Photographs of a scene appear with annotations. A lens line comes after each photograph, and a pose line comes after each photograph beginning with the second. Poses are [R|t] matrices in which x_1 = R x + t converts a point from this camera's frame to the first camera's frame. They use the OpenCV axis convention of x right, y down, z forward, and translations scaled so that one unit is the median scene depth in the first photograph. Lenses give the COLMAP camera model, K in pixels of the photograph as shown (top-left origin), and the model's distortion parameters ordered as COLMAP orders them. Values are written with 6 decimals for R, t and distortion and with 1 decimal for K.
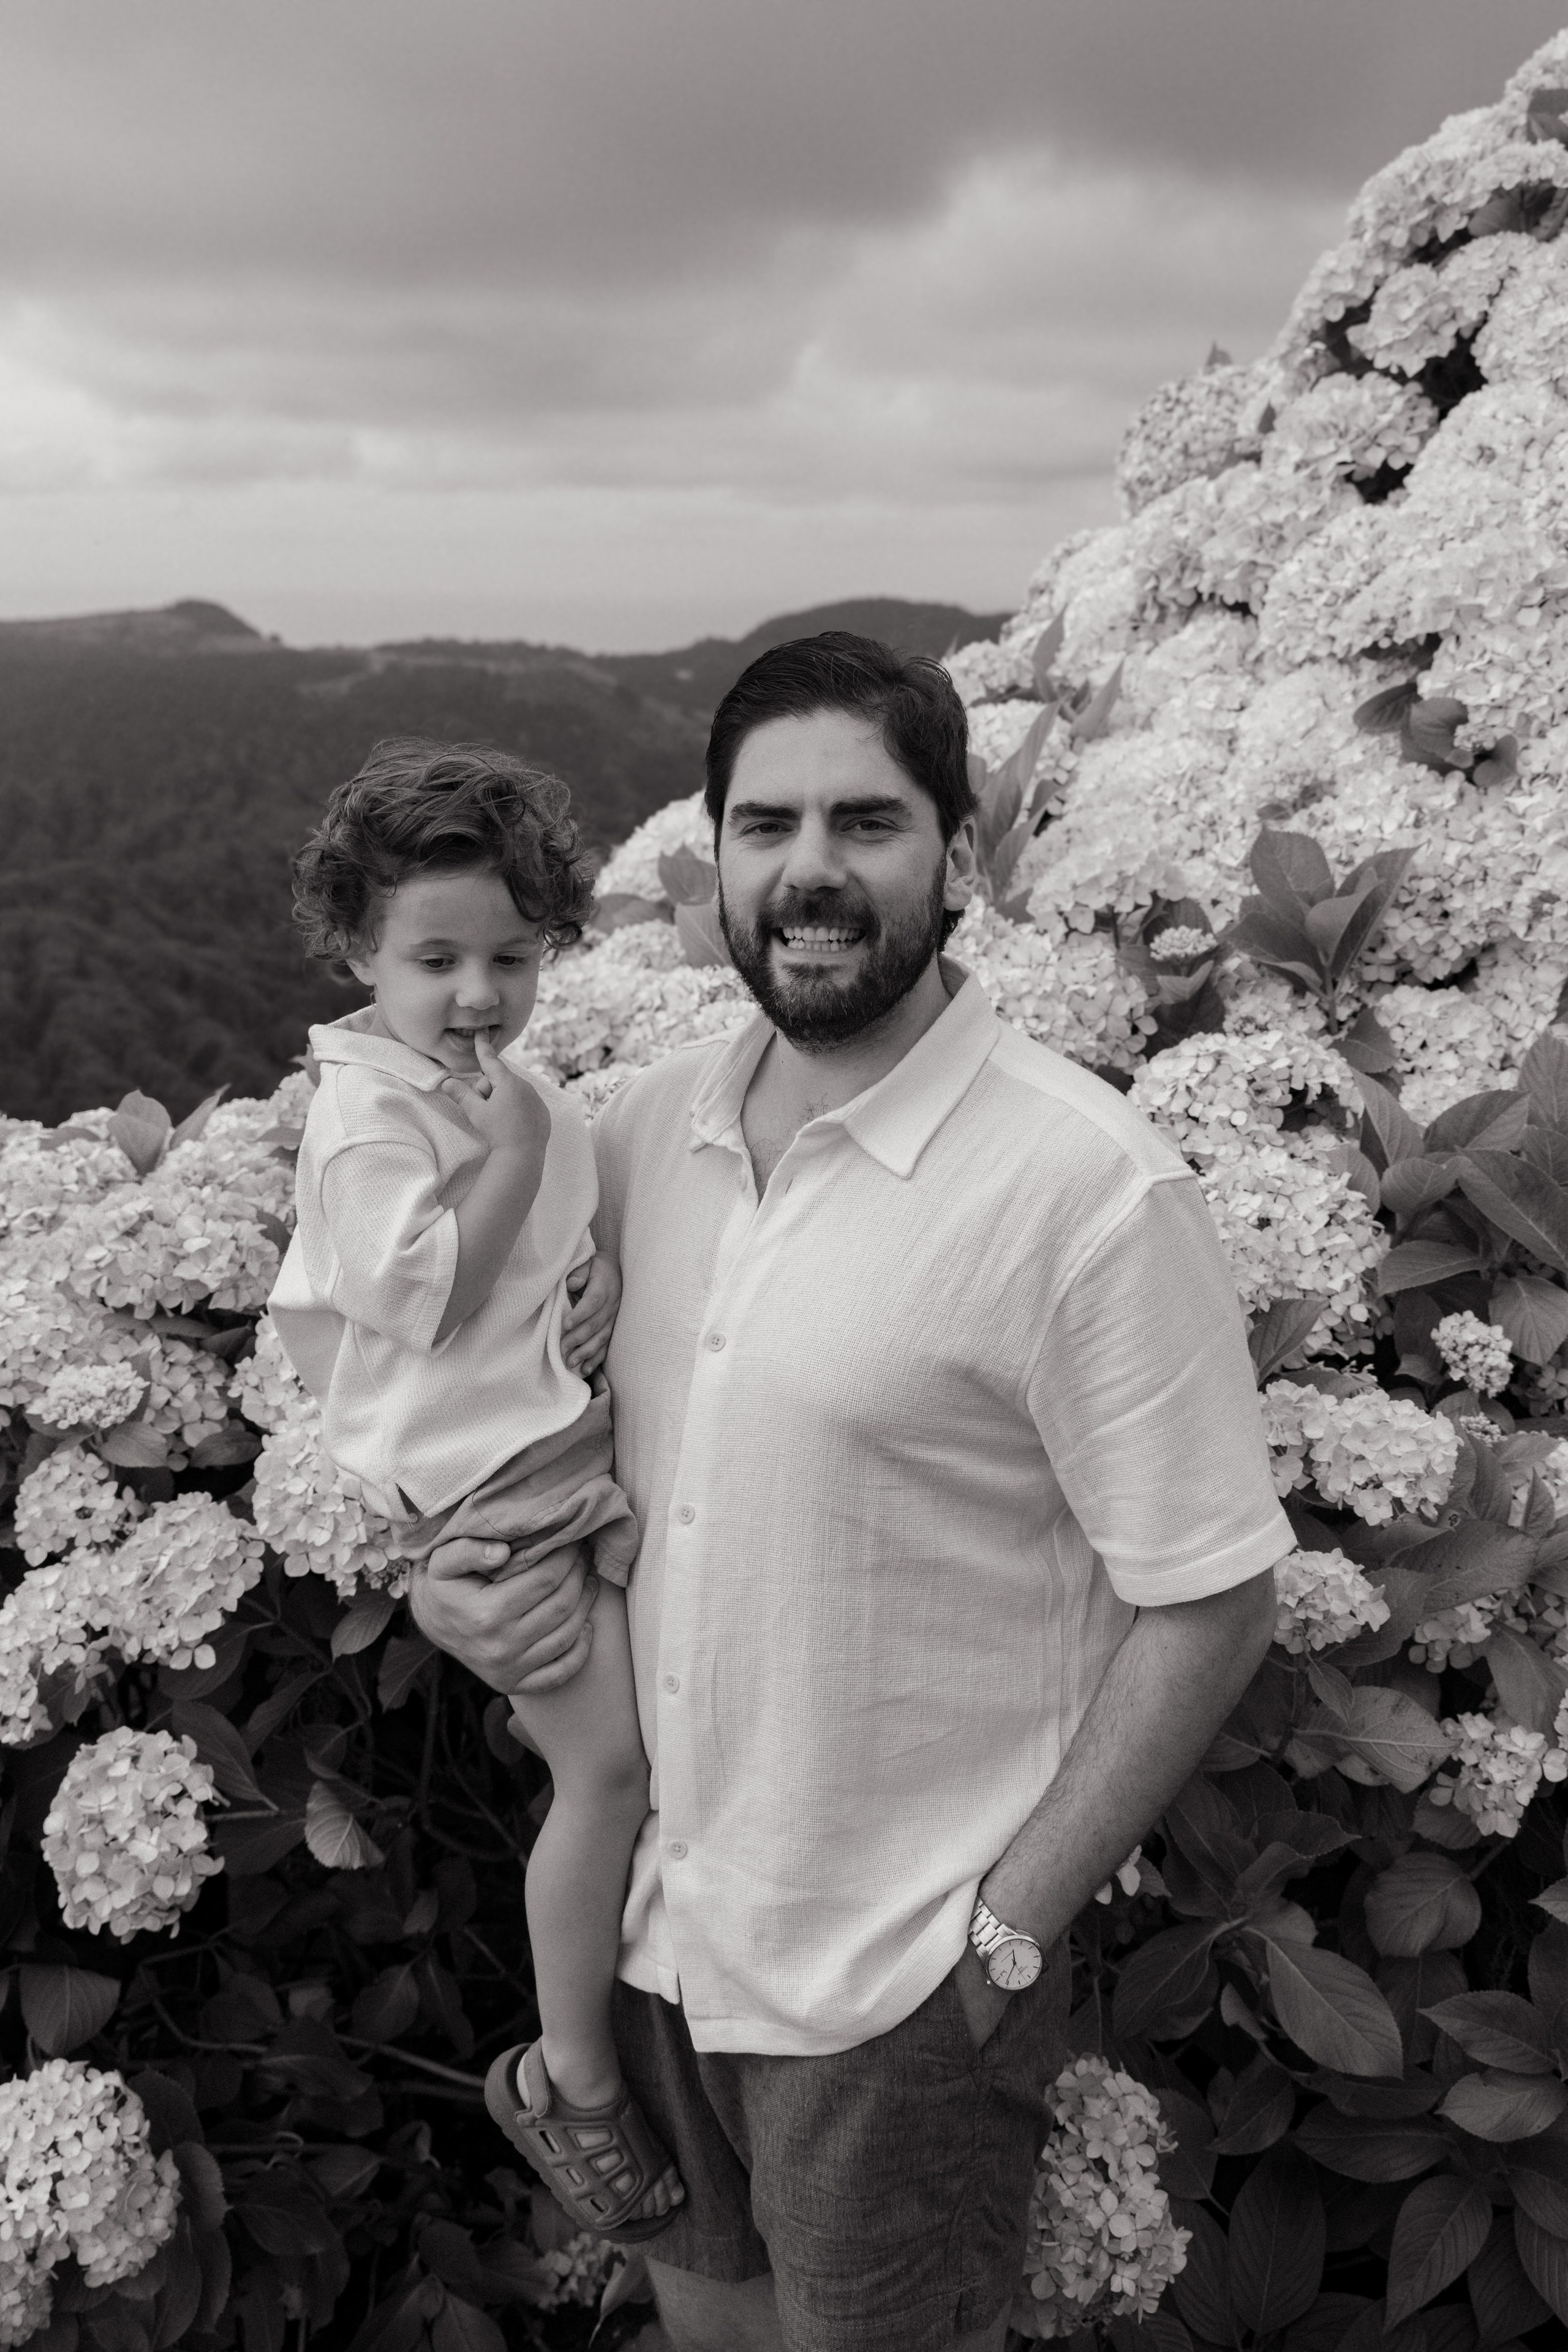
lens RADIAL K [[2766.6, 0, 776.3], [0, 2766.6, 1168.6], [0, 0, 1]] dist [0.207915, 0.000000]
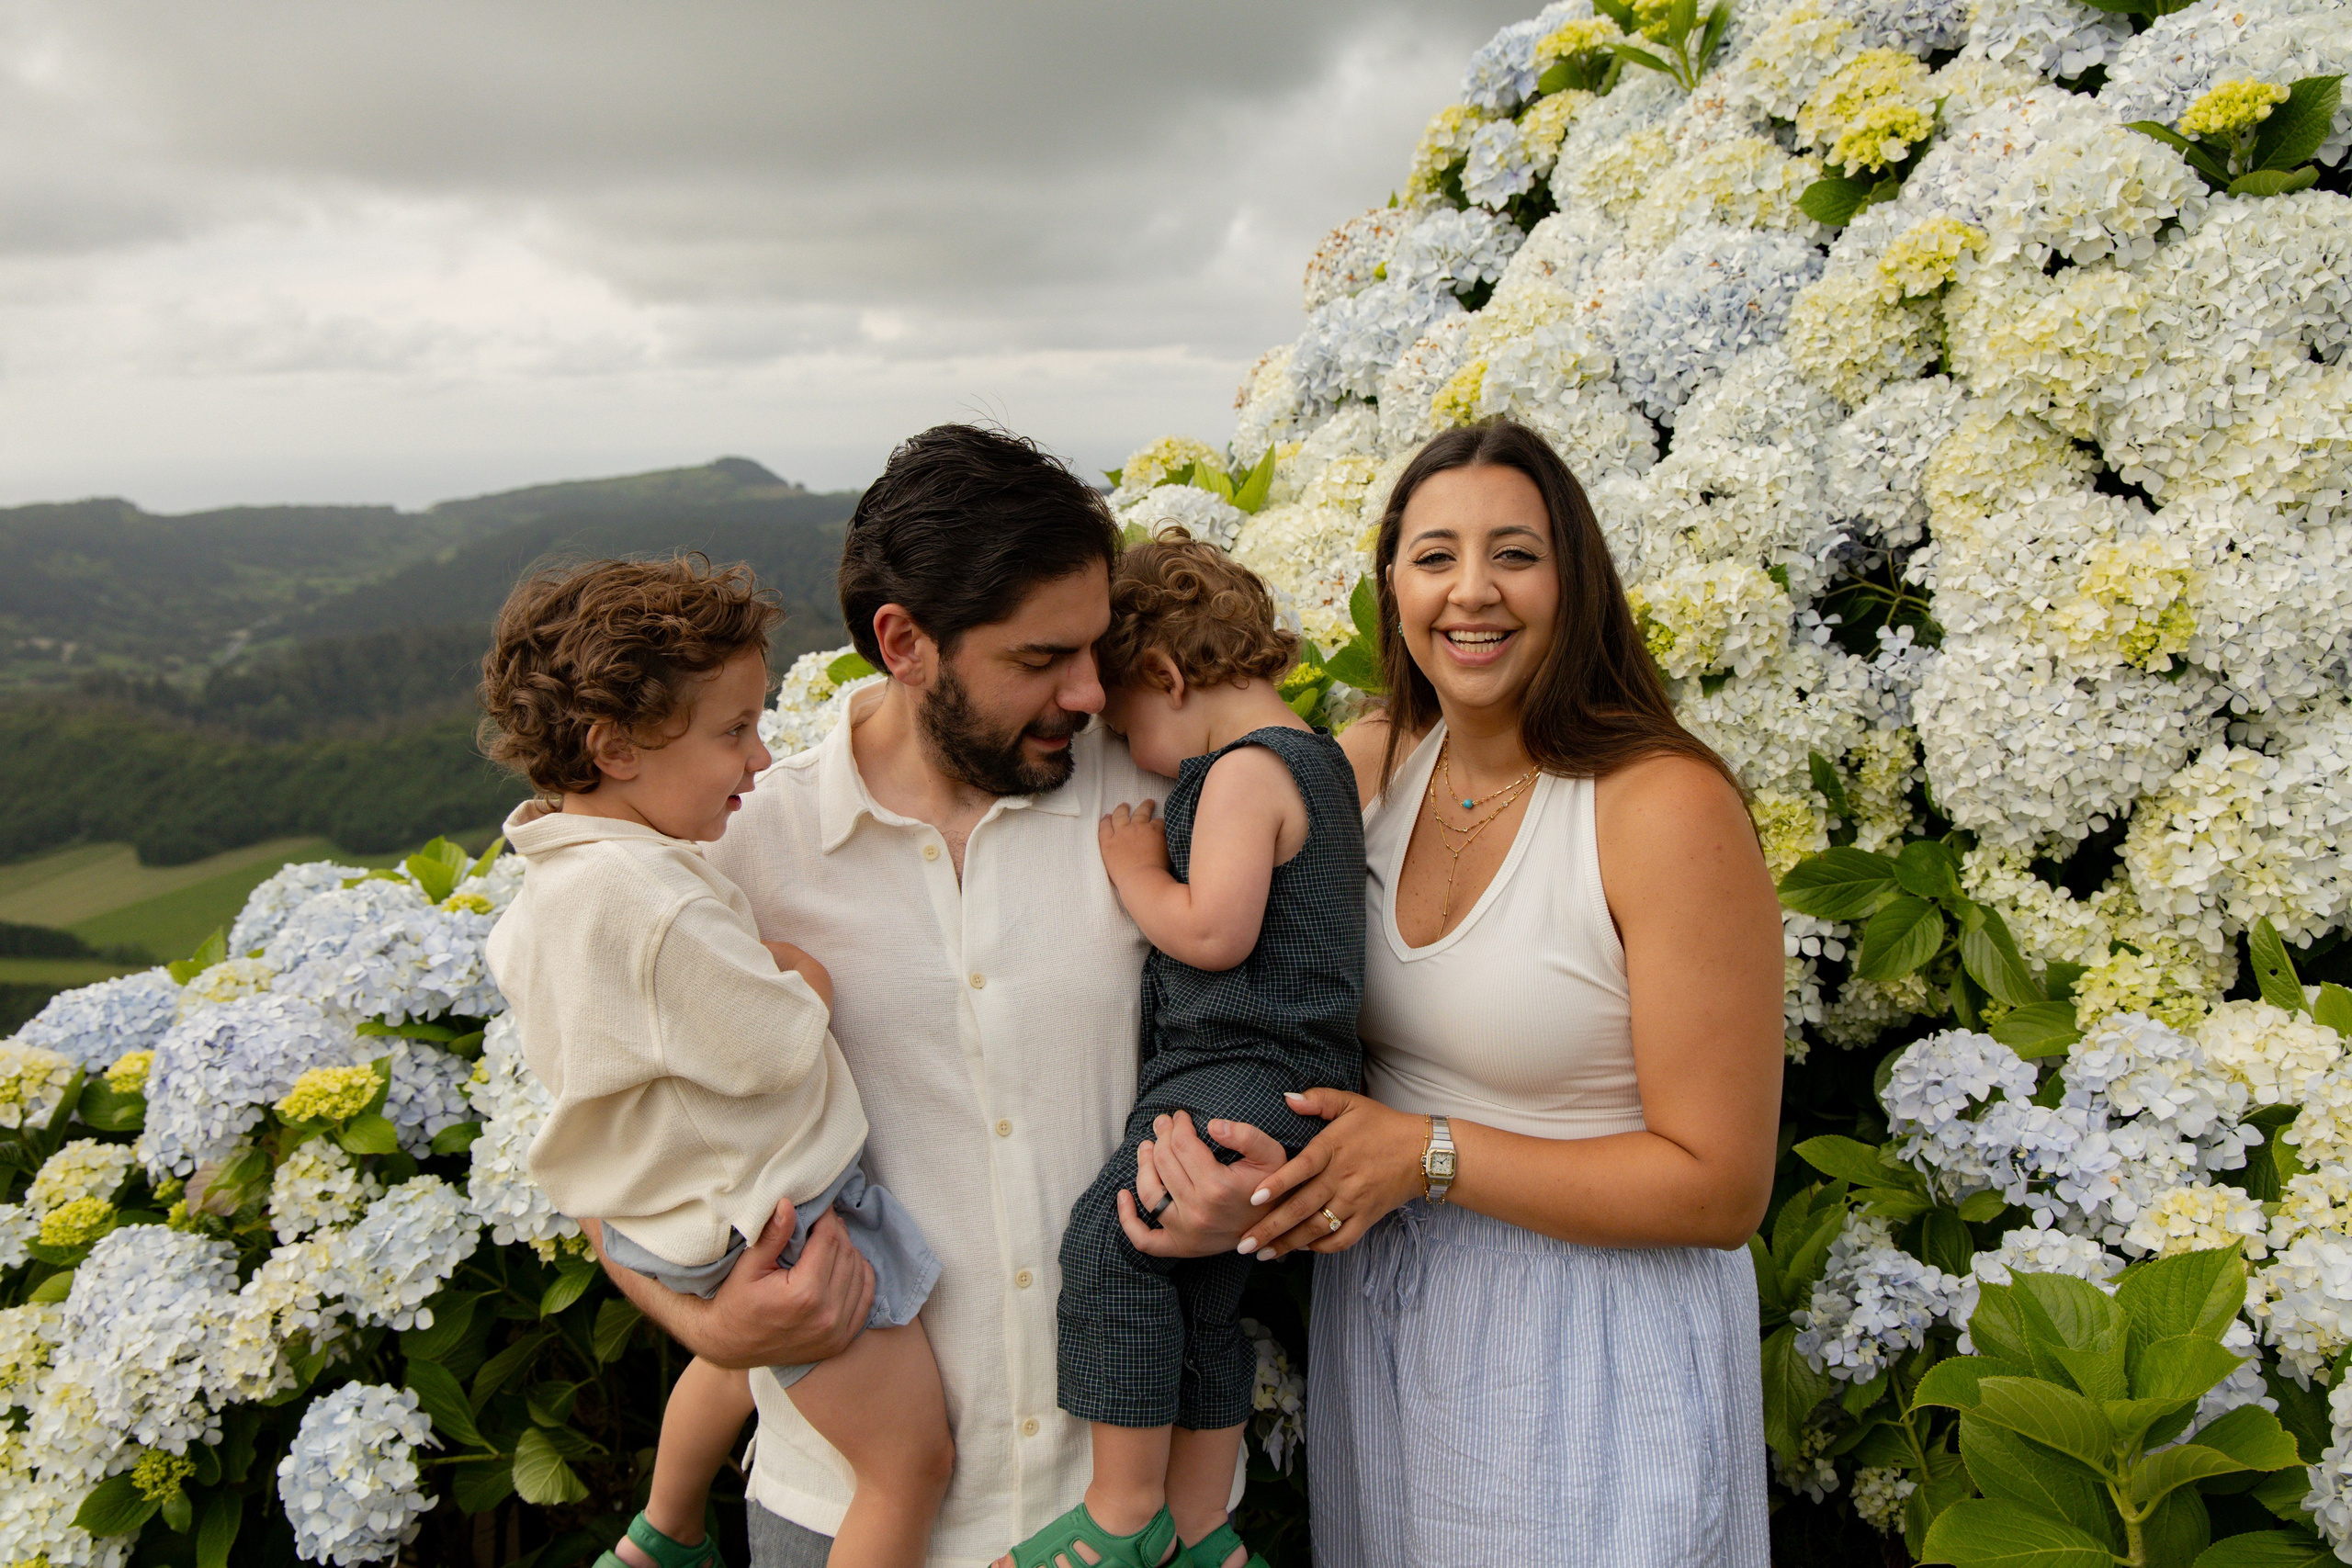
lens RADIAL K [[2400.9, 0, 1217.9], [0, 2400.9, 753.1], [0, 0, 1]] dist [0.113642, 0.000000]
pose [[0.999478, -0.030254, -0.011311, 0.126842], [0.029369, 0.997007, -0.071518, 0.023057], [0.013441, 0.071148, 0.997375, -0.003785]]
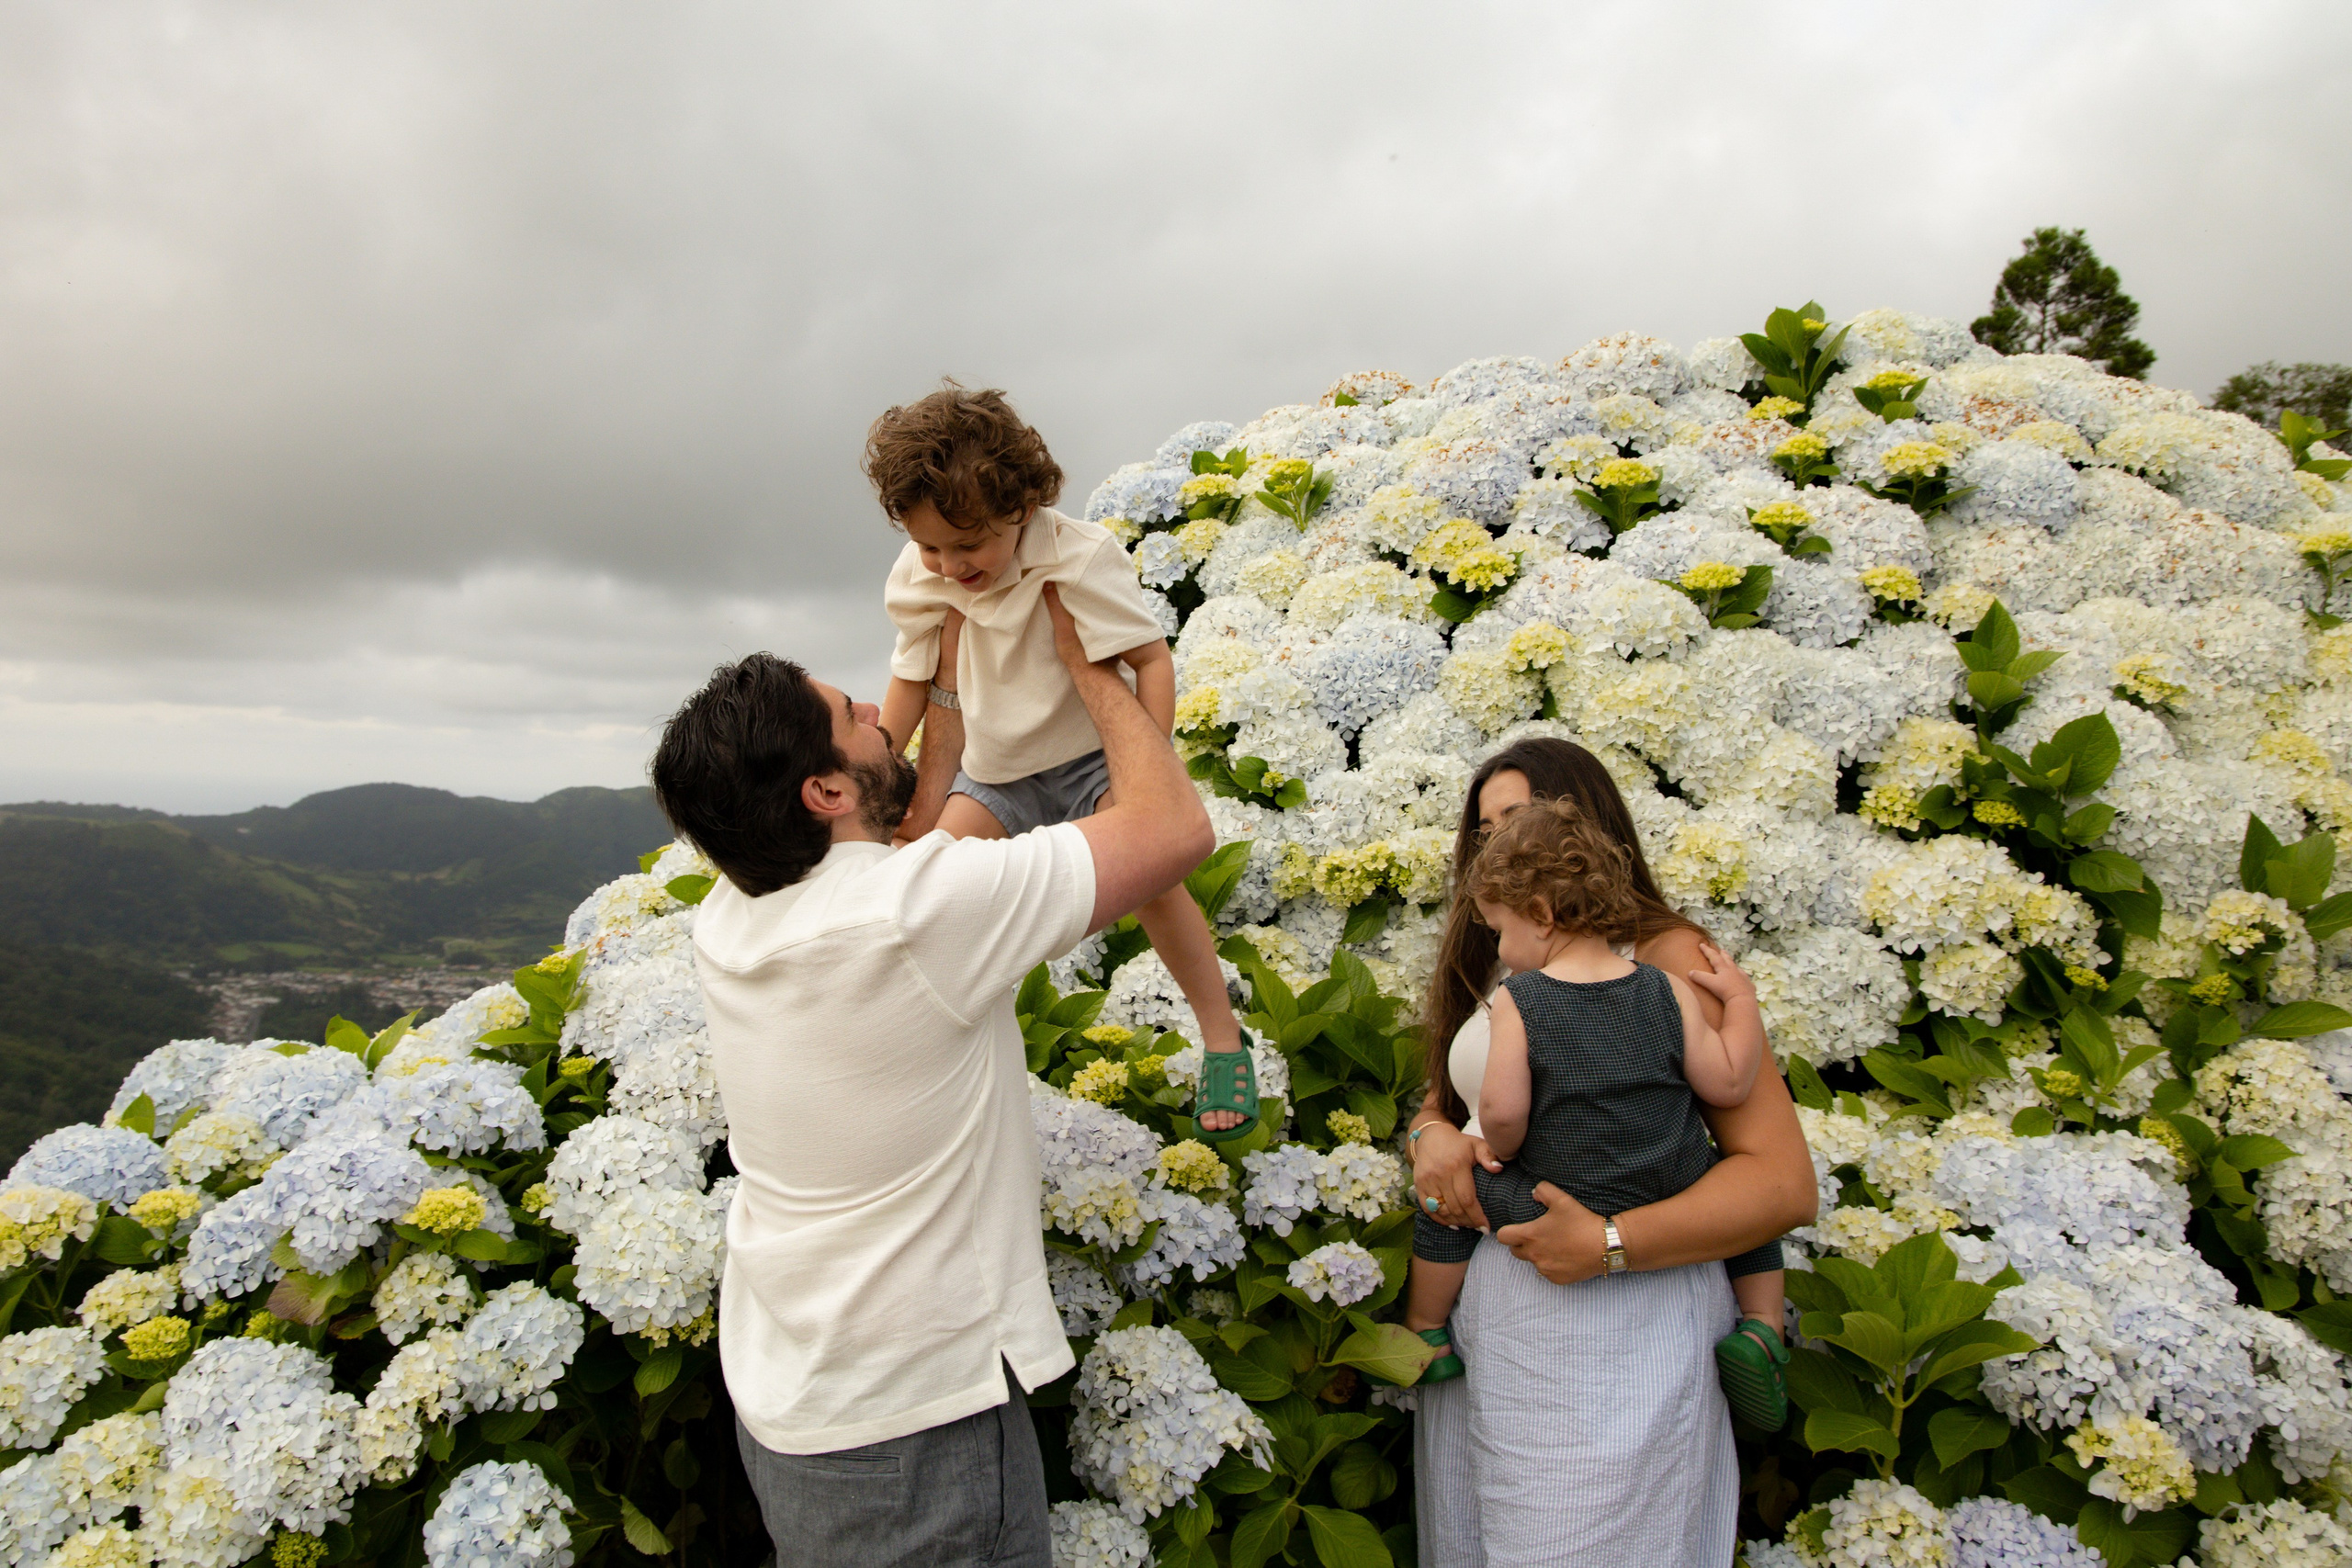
lens RADIAL K [[1808.1, 0, 1095.4], [0, 1808.1, 750.3], [0, 0, 1]] dist [-0.031443, 0.026988]
pose [[0.916463, 0.043861, 0.397709, -0.295187], [0.046806, 0.975397, -0.215428, 0.062625], [-0.397373, 0.216047, 0.891862, 0.056804]]
